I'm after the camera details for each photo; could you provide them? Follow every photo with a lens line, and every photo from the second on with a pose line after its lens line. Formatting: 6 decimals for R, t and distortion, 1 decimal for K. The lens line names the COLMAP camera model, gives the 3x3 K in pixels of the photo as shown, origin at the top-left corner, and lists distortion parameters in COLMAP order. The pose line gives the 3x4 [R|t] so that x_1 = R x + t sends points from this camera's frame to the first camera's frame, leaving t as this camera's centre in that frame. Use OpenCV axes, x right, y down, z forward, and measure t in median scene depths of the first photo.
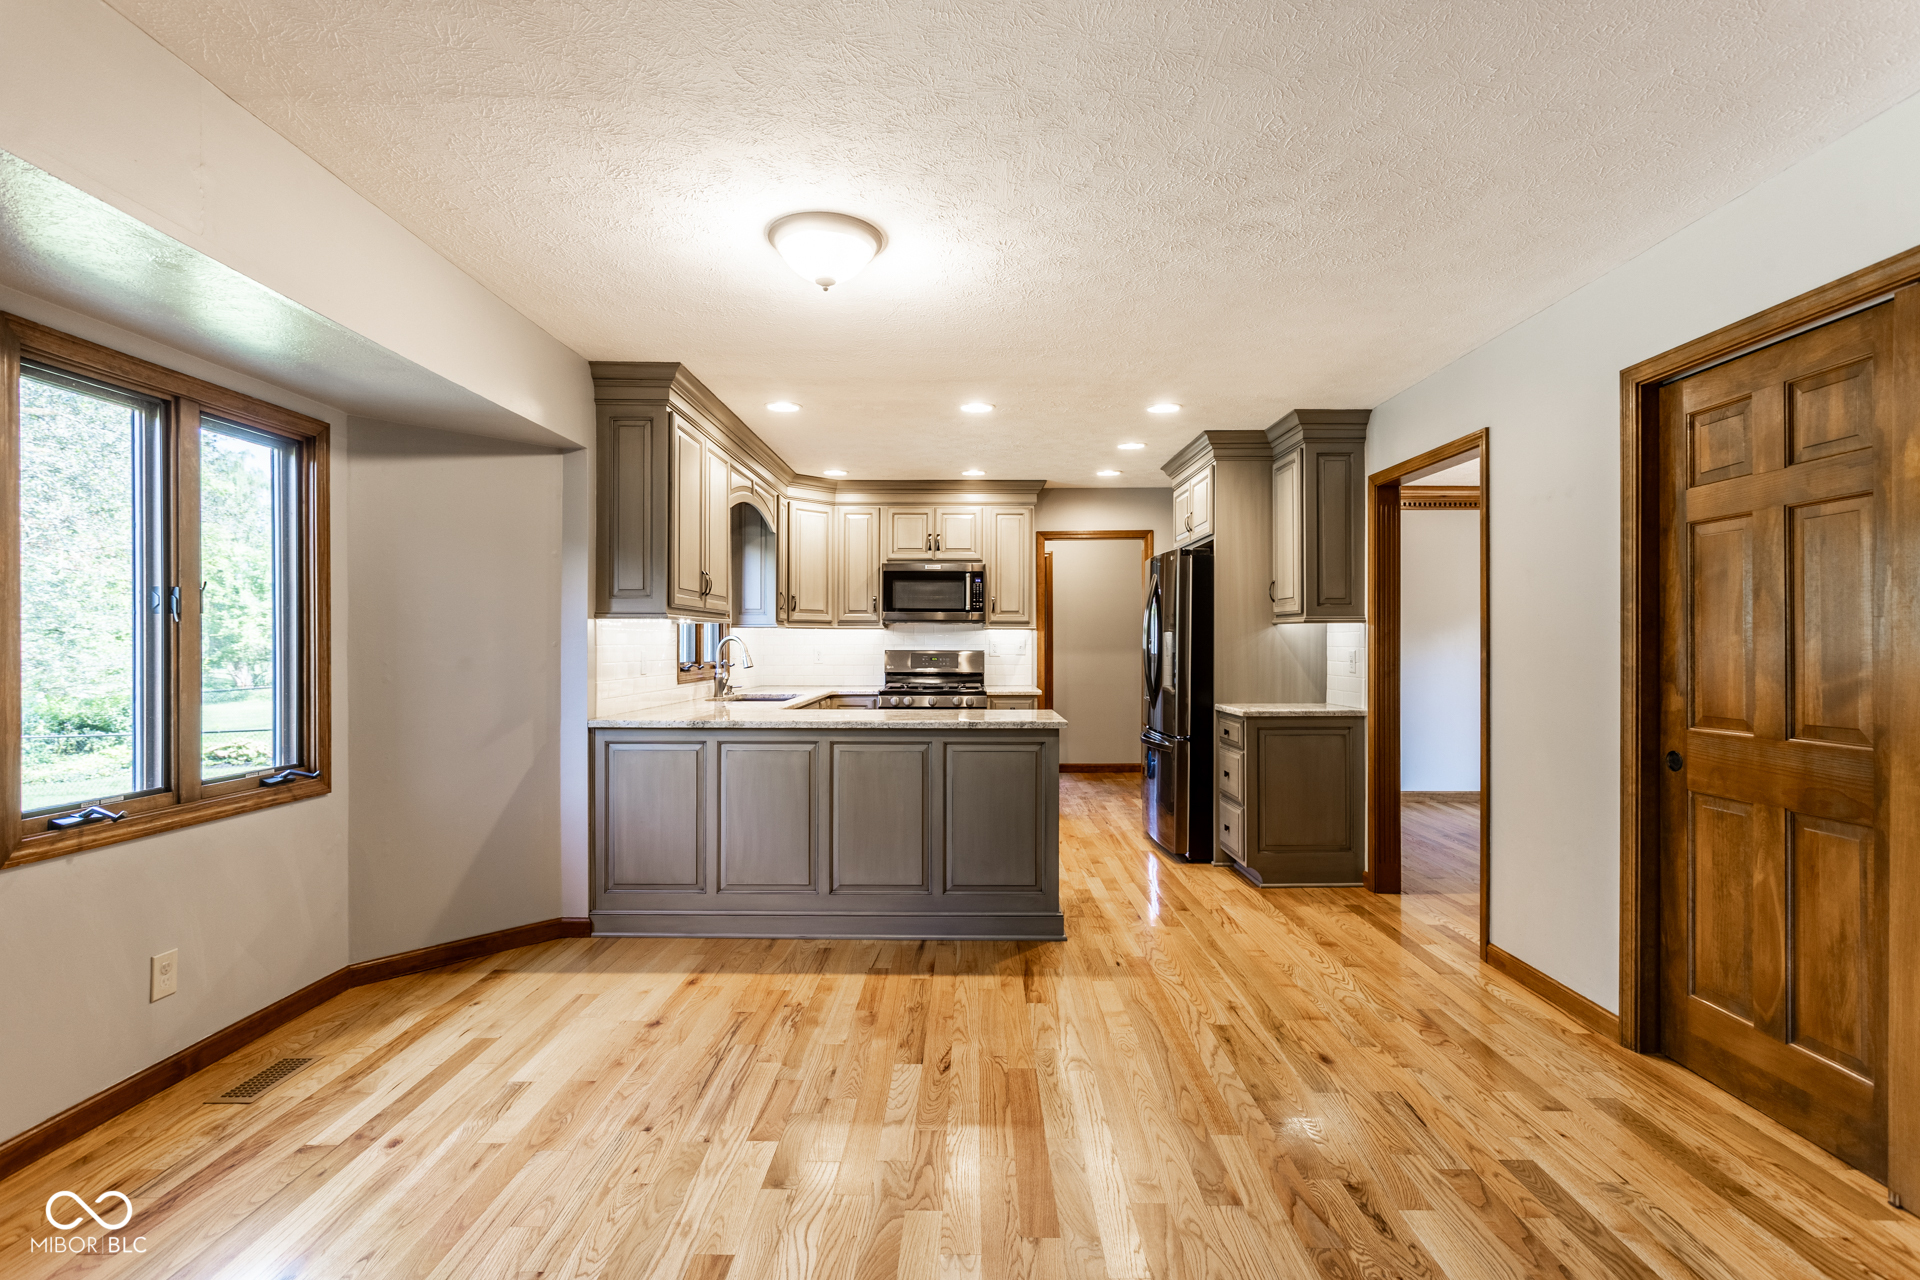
lens RADIAL K [[920.2, 0, 969.1], [0, 920.2, 642.8], [0, 0, 1]] dist [-0.005776, -0.000220]
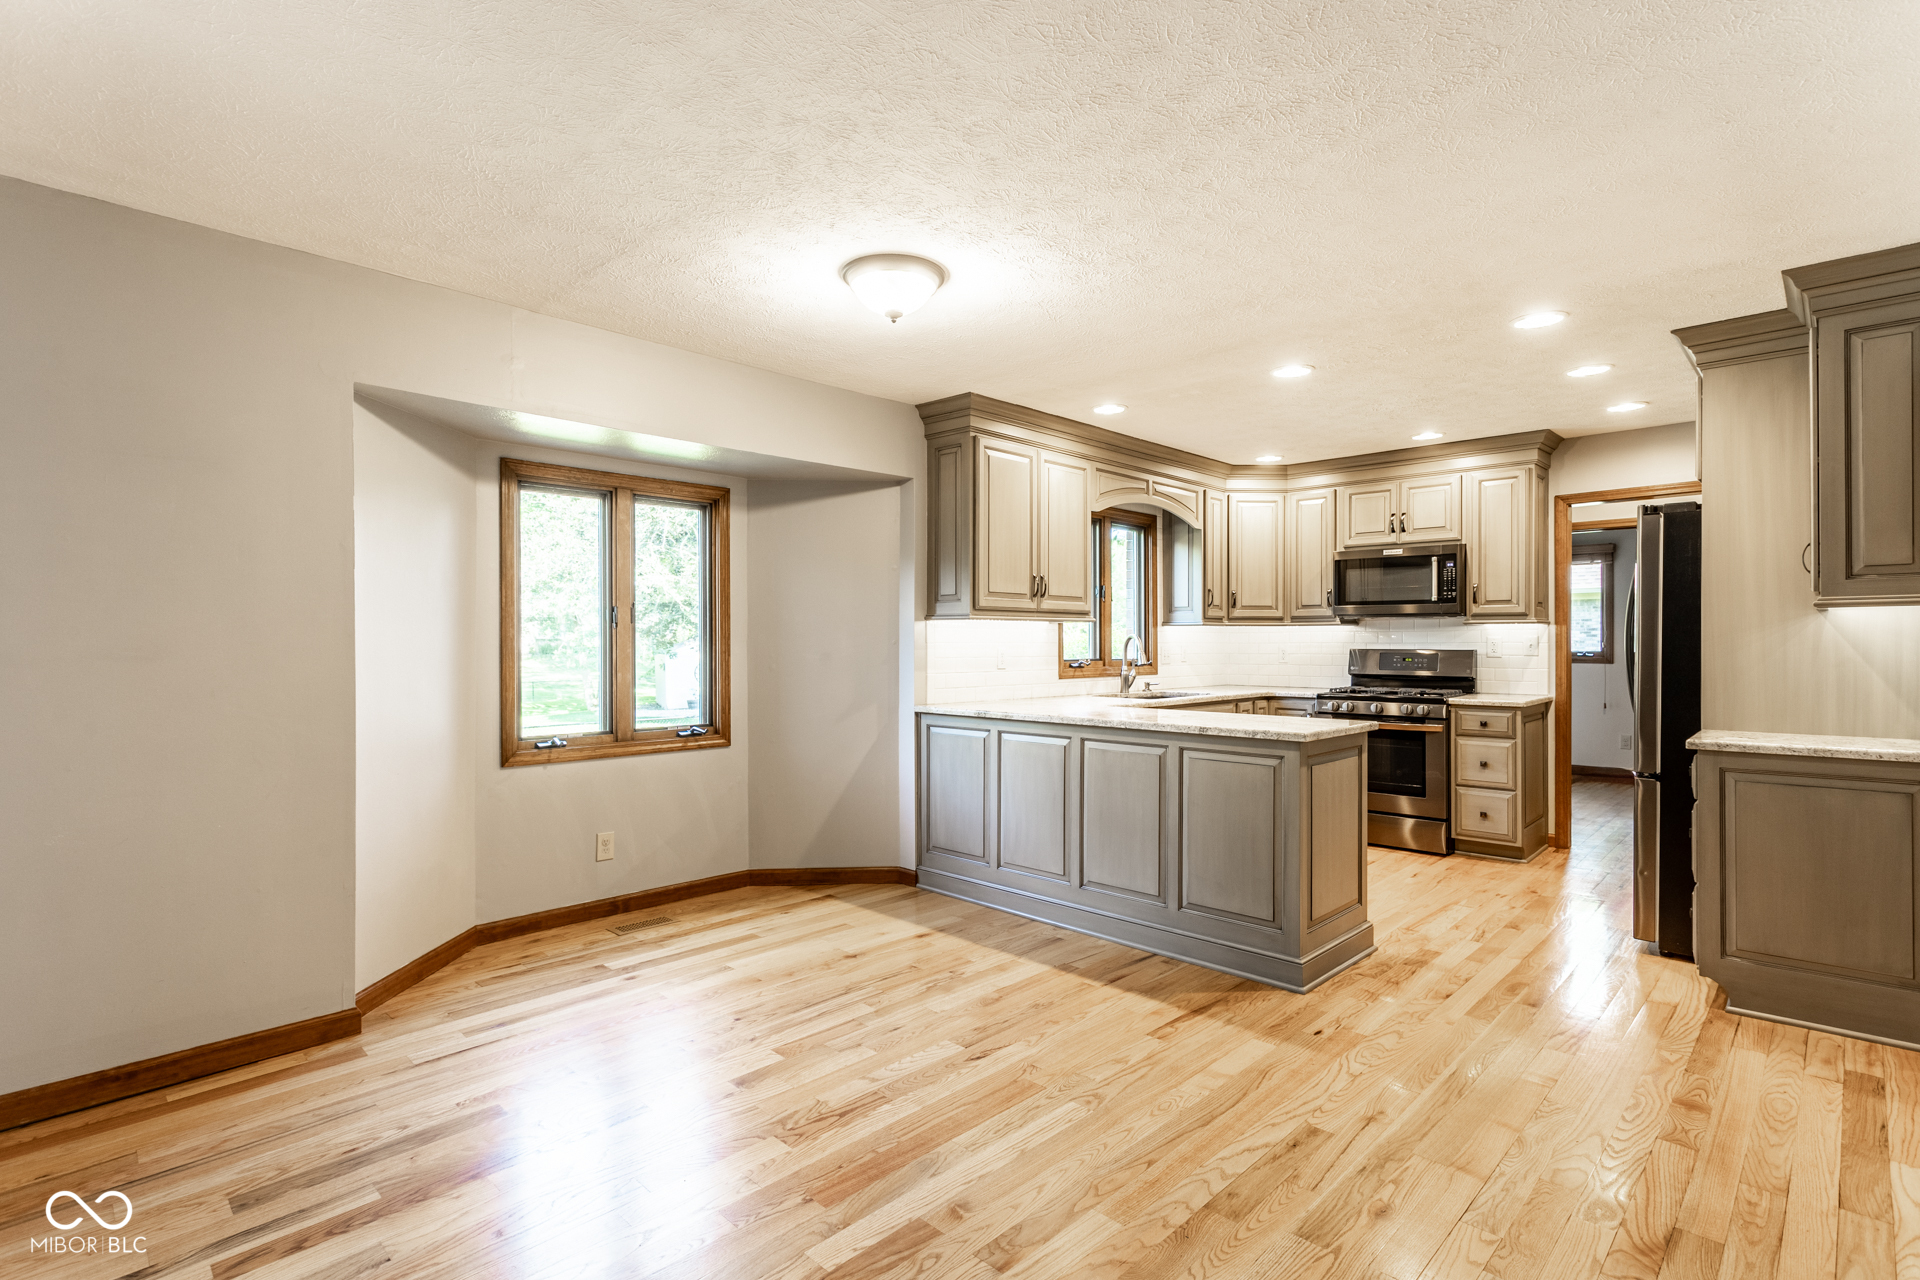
lens RADIAL K [[930.5, 0, 960.0], [0, 930.5, 640.0], [0, 0, 1]] dist [-0.019604, 0.009915]
pose [[0.715506, -0.002496, -0.698603, 0.461599], [0.001168, 0.999996, -0.002377, 0.001865], [0.698606, 0.000884, 0.715506, 0.171523]]
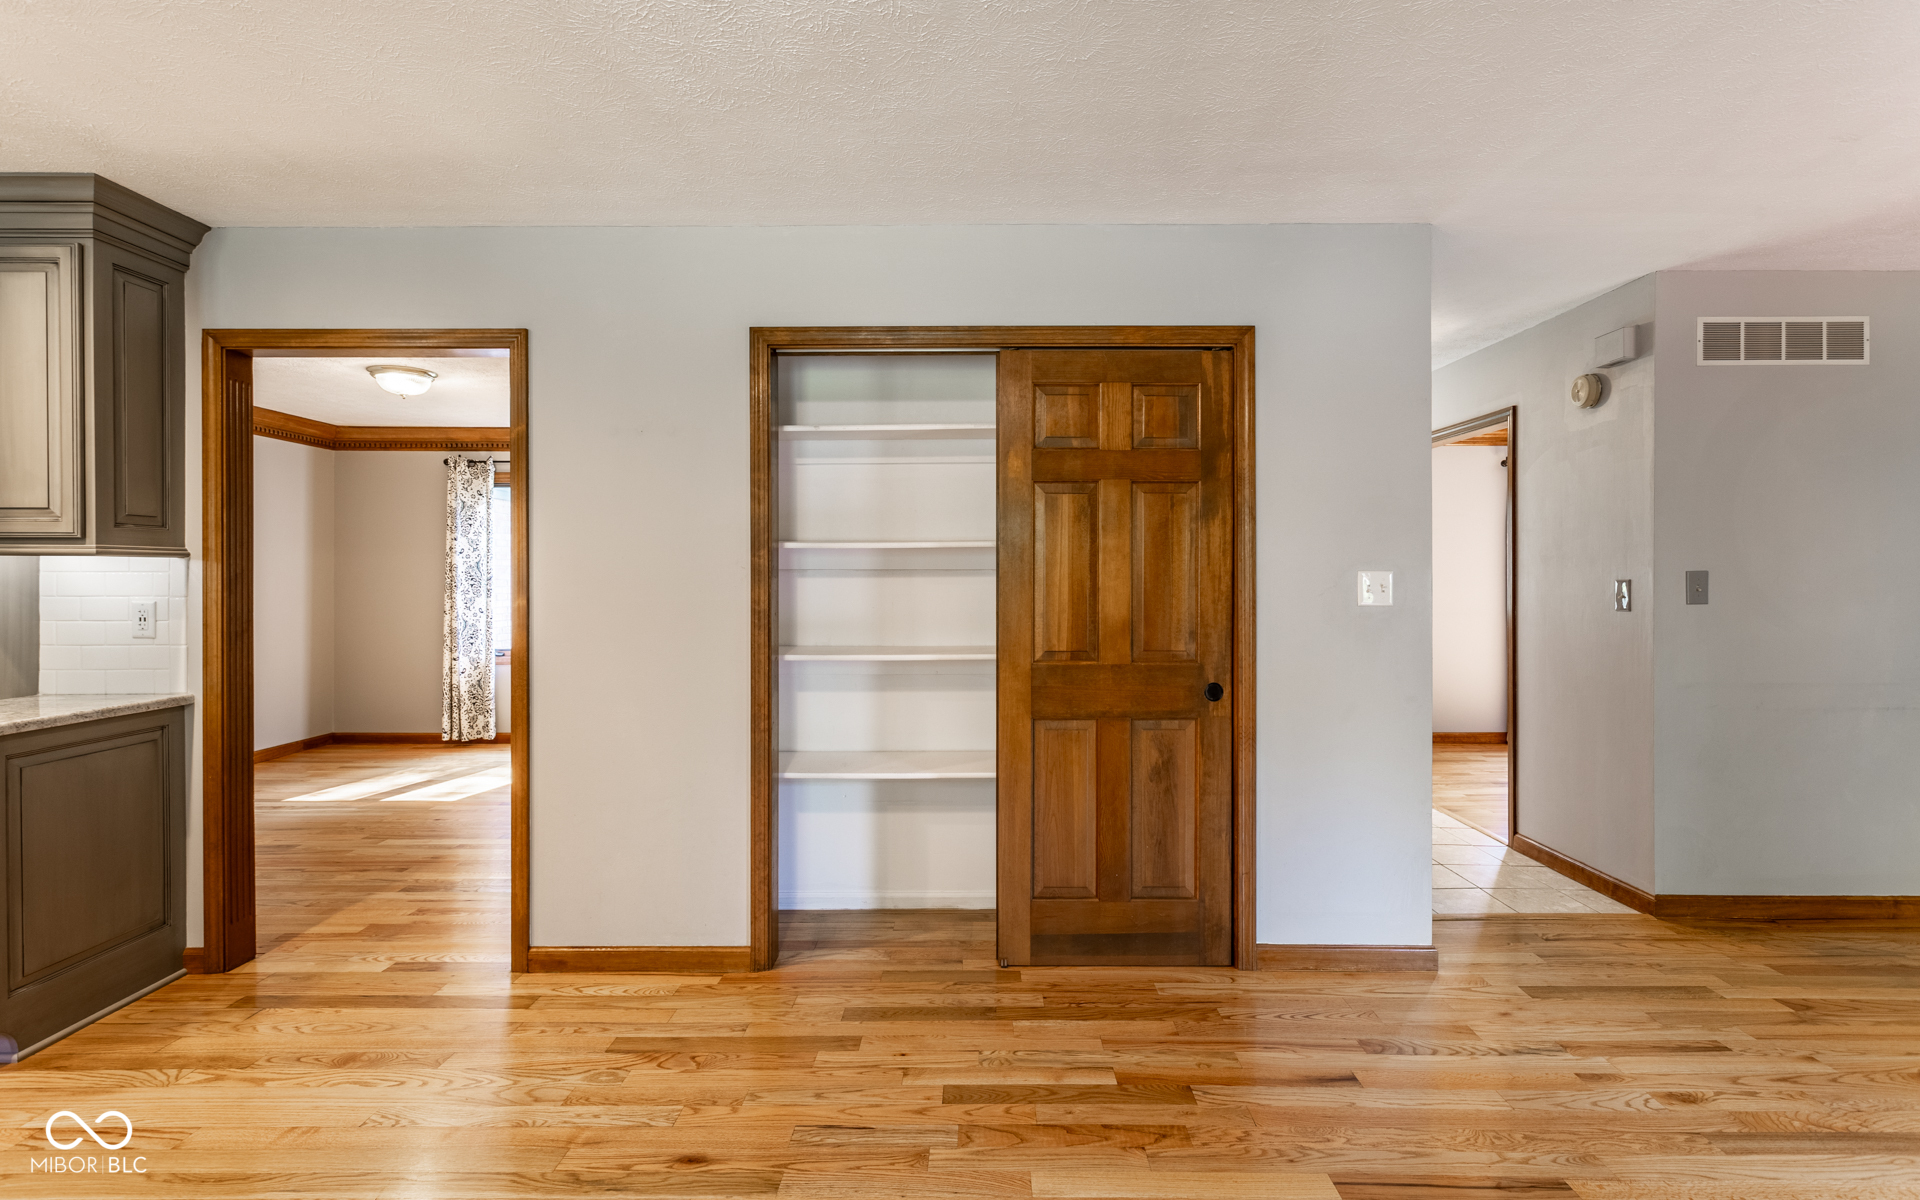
lens RADIAL K [[908.0, 0, 951.0], [0, 908.0, 589.1], [0, 0, 1]] dist [0.002632, 0.000121]
pose [[-0.001425, -0.008572, 0.999962, -0.235252], [0.002497, 0.999960, 0.008576, -0.005397], [-0.999996, 0.002510, -0.001404, 0.559658]]
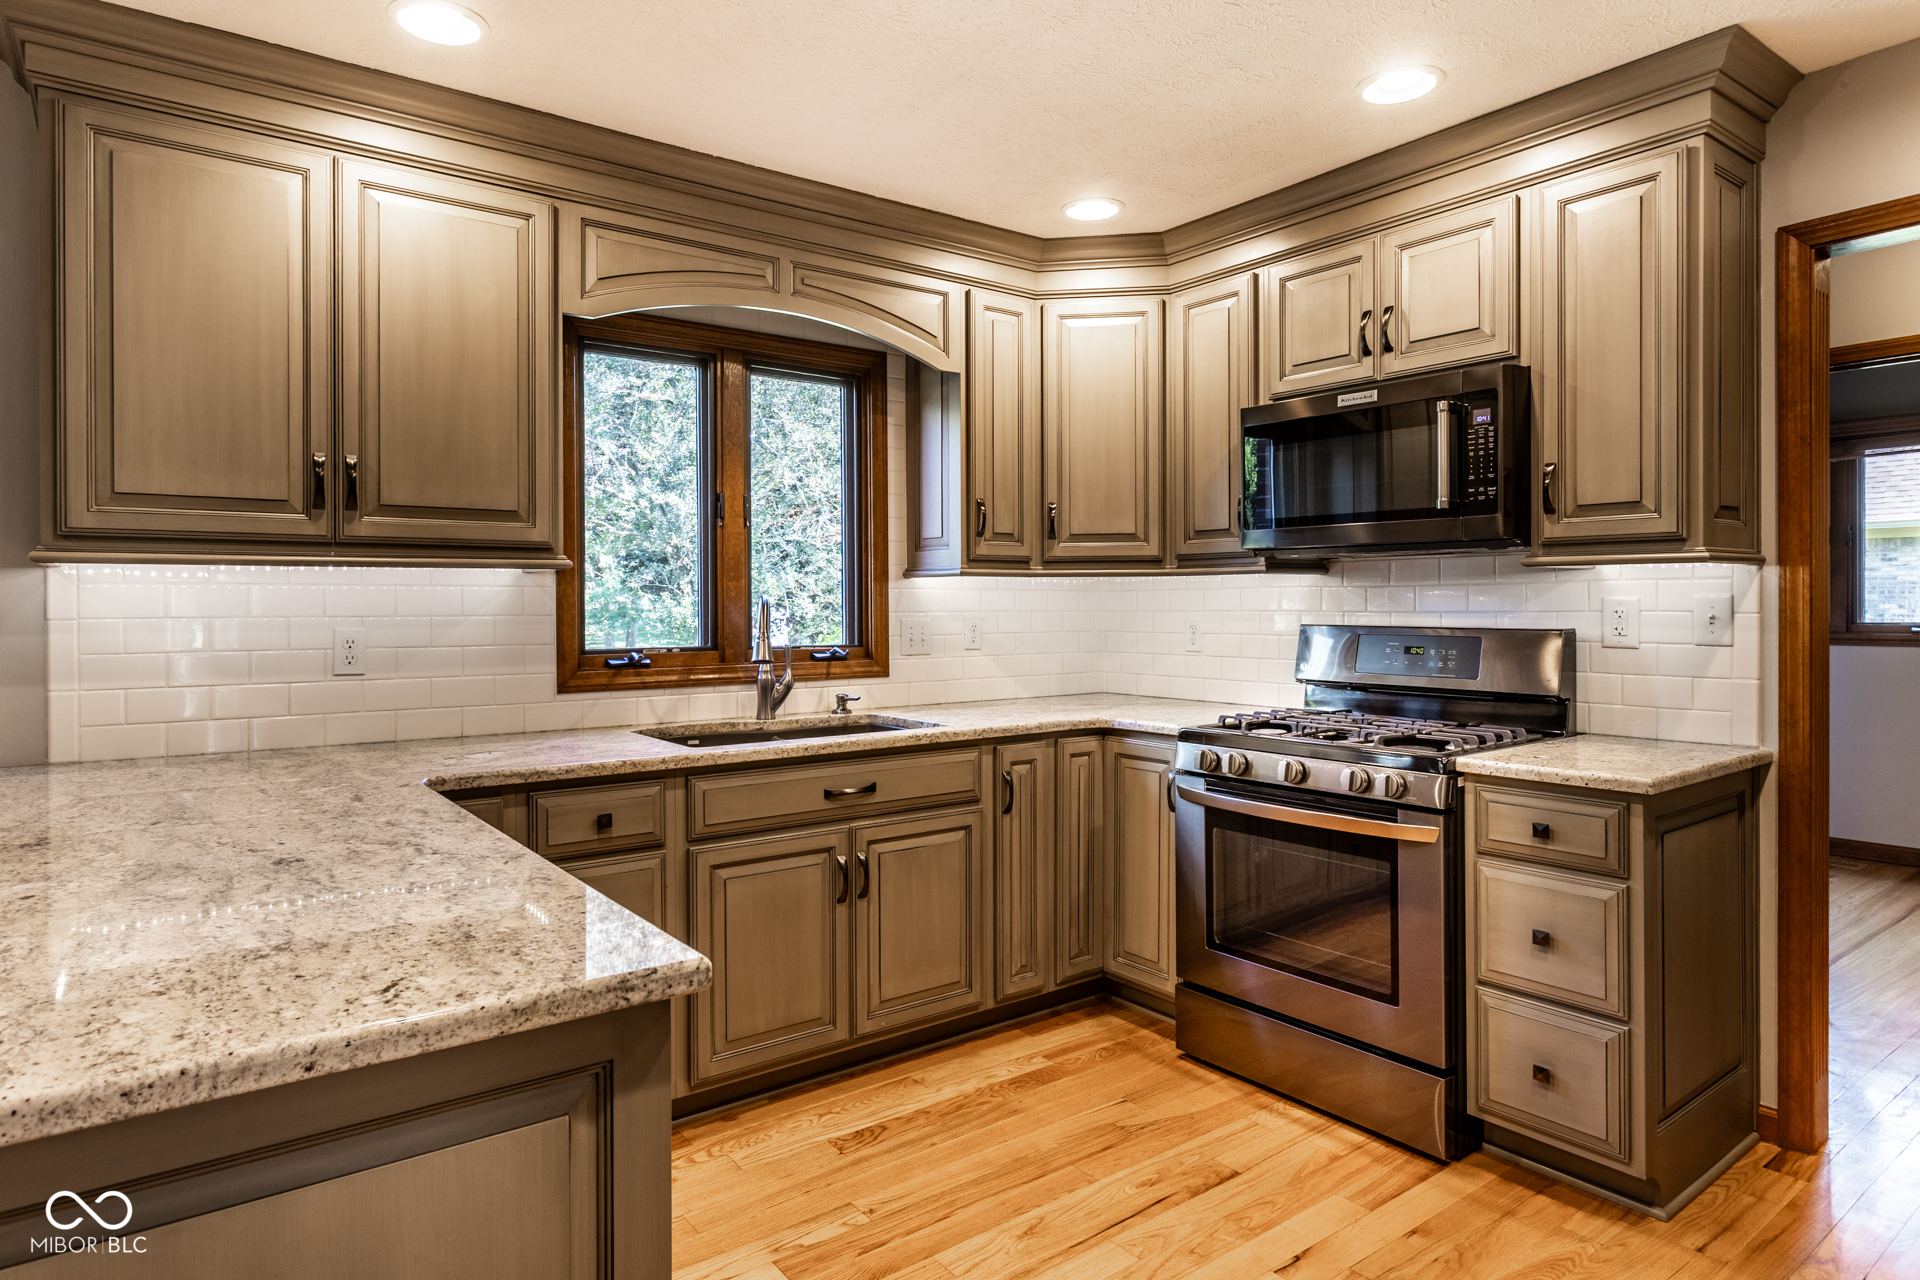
lens RADIAL K [[1090.2, 0, 928.7], [0, 1090.2, 609.3], [0, 0, 1]] dist [0.000256, 0.000685]
pose [[0.585564, 0.001267, -0.810625, 0.354320], [0.004589, 0.999978, 0.004878, -0.003359], [0.810613, -0.006576, 0.585545, 1.024749]]
